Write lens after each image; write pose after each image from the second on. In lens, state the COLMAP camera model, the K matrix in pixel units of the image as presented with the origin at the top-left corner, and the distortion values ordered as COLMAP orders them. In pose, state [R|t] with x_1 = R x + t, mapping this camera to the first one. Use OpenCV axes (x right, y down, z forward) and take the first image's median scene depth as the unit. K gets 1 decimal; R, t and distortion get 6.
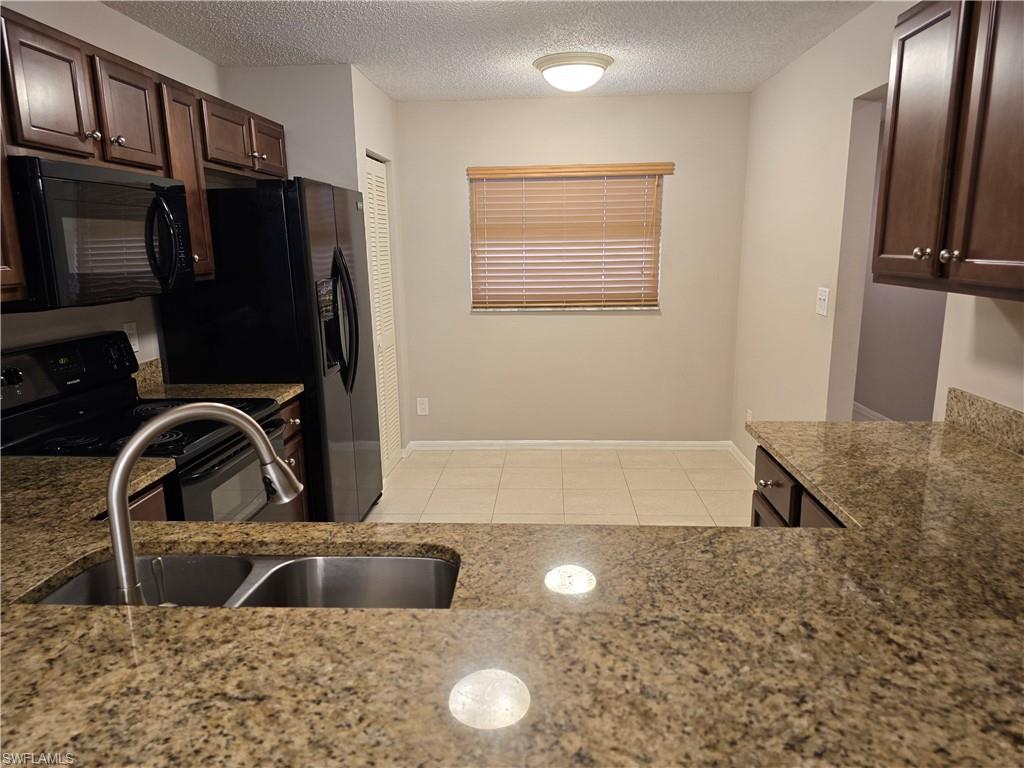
lens RADIAL K [[688.2, 0, 500.1], [0, 688.2, 385.4], [0, 0, 1]] dist [0.053237, -0.052472]
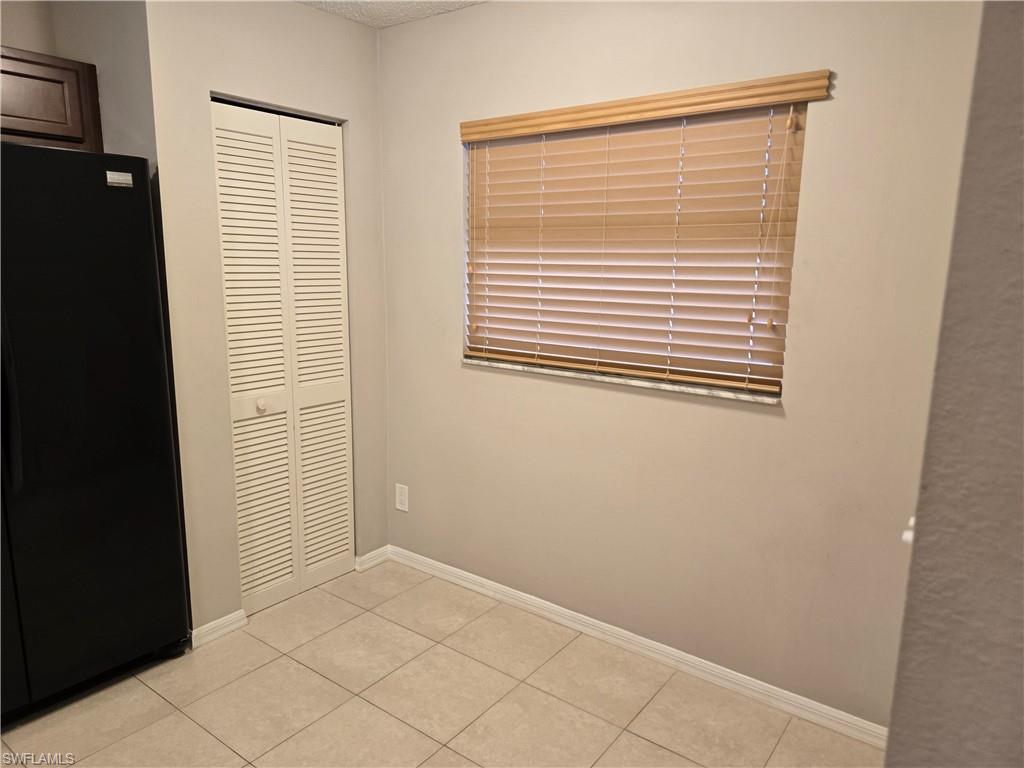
lens RADIAL K [[688.2, 0, 501.1], [0, 688.2, 384.3], [0, 0, 1]] dist [0.053237, -0.052472]
pose [[0.834493, 0.124037, -0.536877, 0.448341], [-0.136013, 0.990554, 0.017440, -0.148464], [0.533968, 0.058469, 0.843480, 0.727580]]
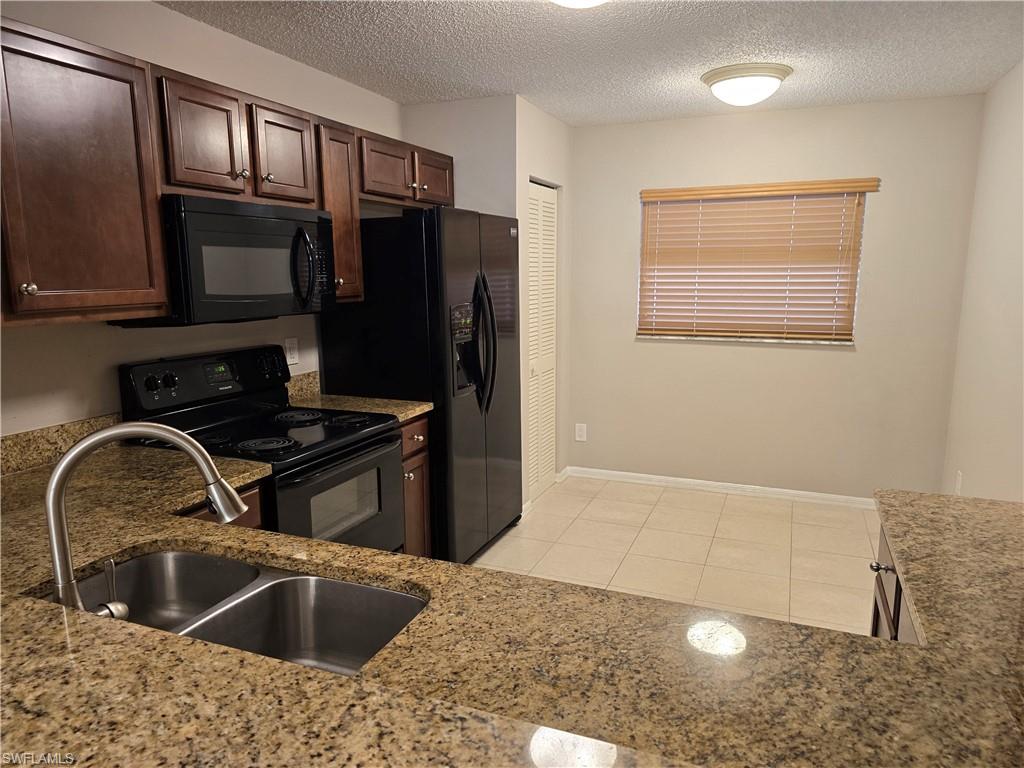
lens RADIAL K [[688.2, 0, 503.2], [0, 688.2, 386.4], [0, 0, 1]] dist [0.053237, -0.052472]
pose [[0.946652, 0.064230, -0.315791, 0.129316], [-0.073130, 0.997188, -0.016402, -0.015706], [0.313849, 0.038620, 0.948687, 0.043757]]
